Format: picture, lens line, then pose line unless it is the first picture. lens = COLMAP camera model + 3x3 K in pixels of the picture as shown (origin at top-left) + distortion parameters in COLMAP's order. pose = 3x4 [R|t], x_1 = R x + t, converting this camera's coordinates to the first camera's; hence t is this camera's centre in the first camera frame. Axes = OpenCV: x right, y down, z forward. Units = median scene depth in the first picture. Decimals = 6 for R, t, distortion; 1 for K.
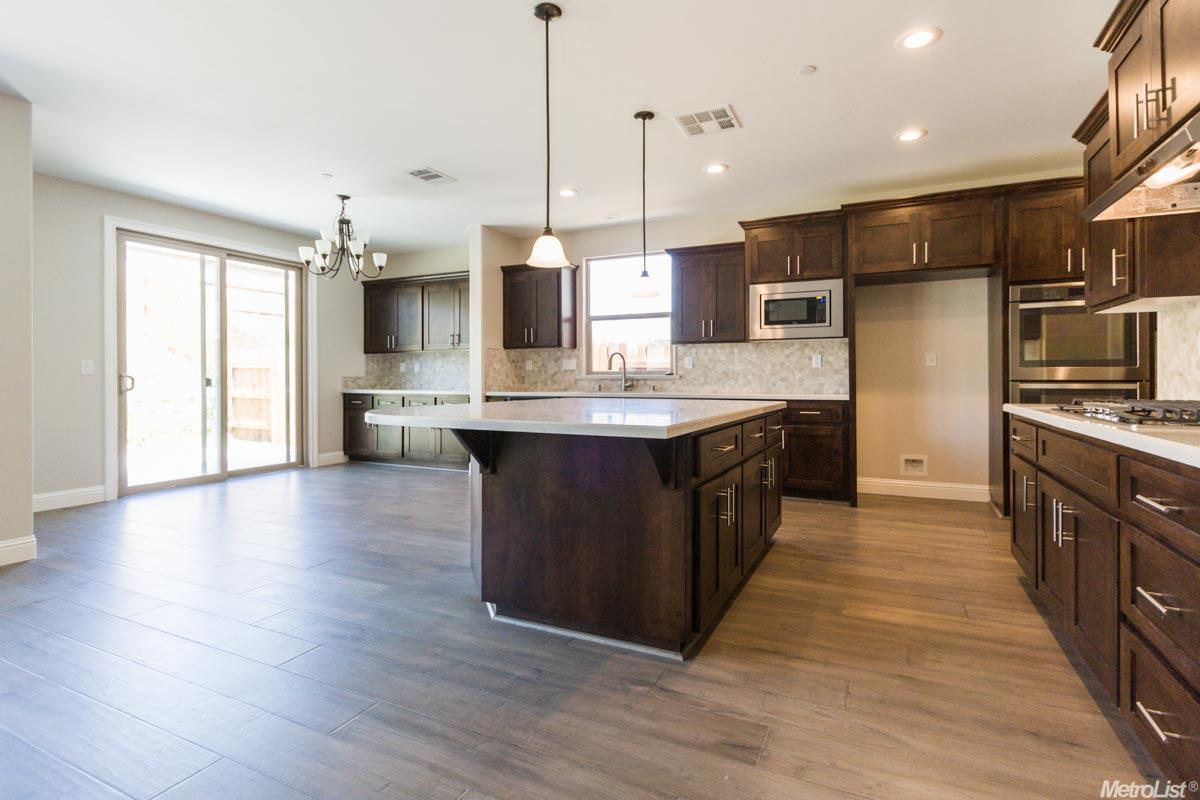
lens RADIAL K [[557.2, 0, 653.8], [0, 557.2, 381.4], [0, 0, 1]] dist [-0.007163, 0.000570]
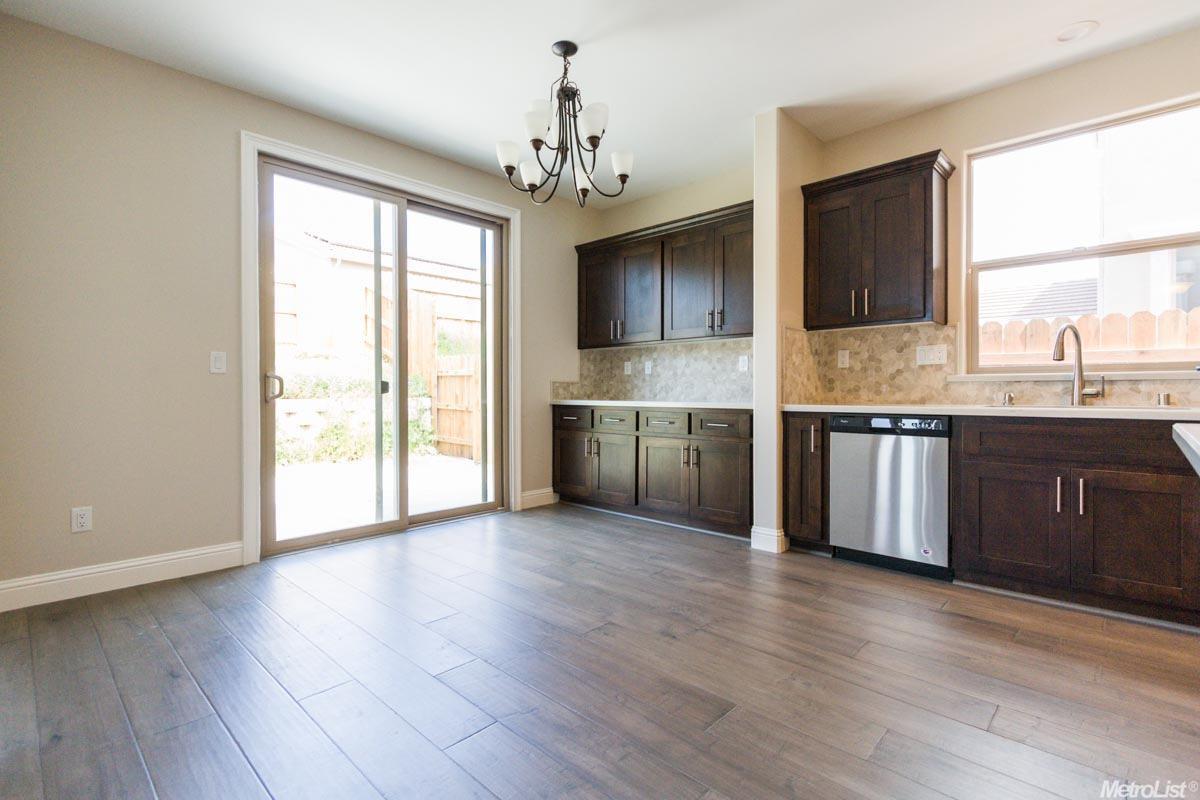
lens RADIAL K [[557.2, 0, 622.8], [0, 557.2, 394.2], [0, 0, 1]] dist [-0.007163, 0.000570]
pose [[0.937023, 0.002030, -0.349261, -0.262338], [-0.002356, 0.999997, -0.000511, 0.009053], [0.349259, 0.001301, 0.937025, 0.422563]]
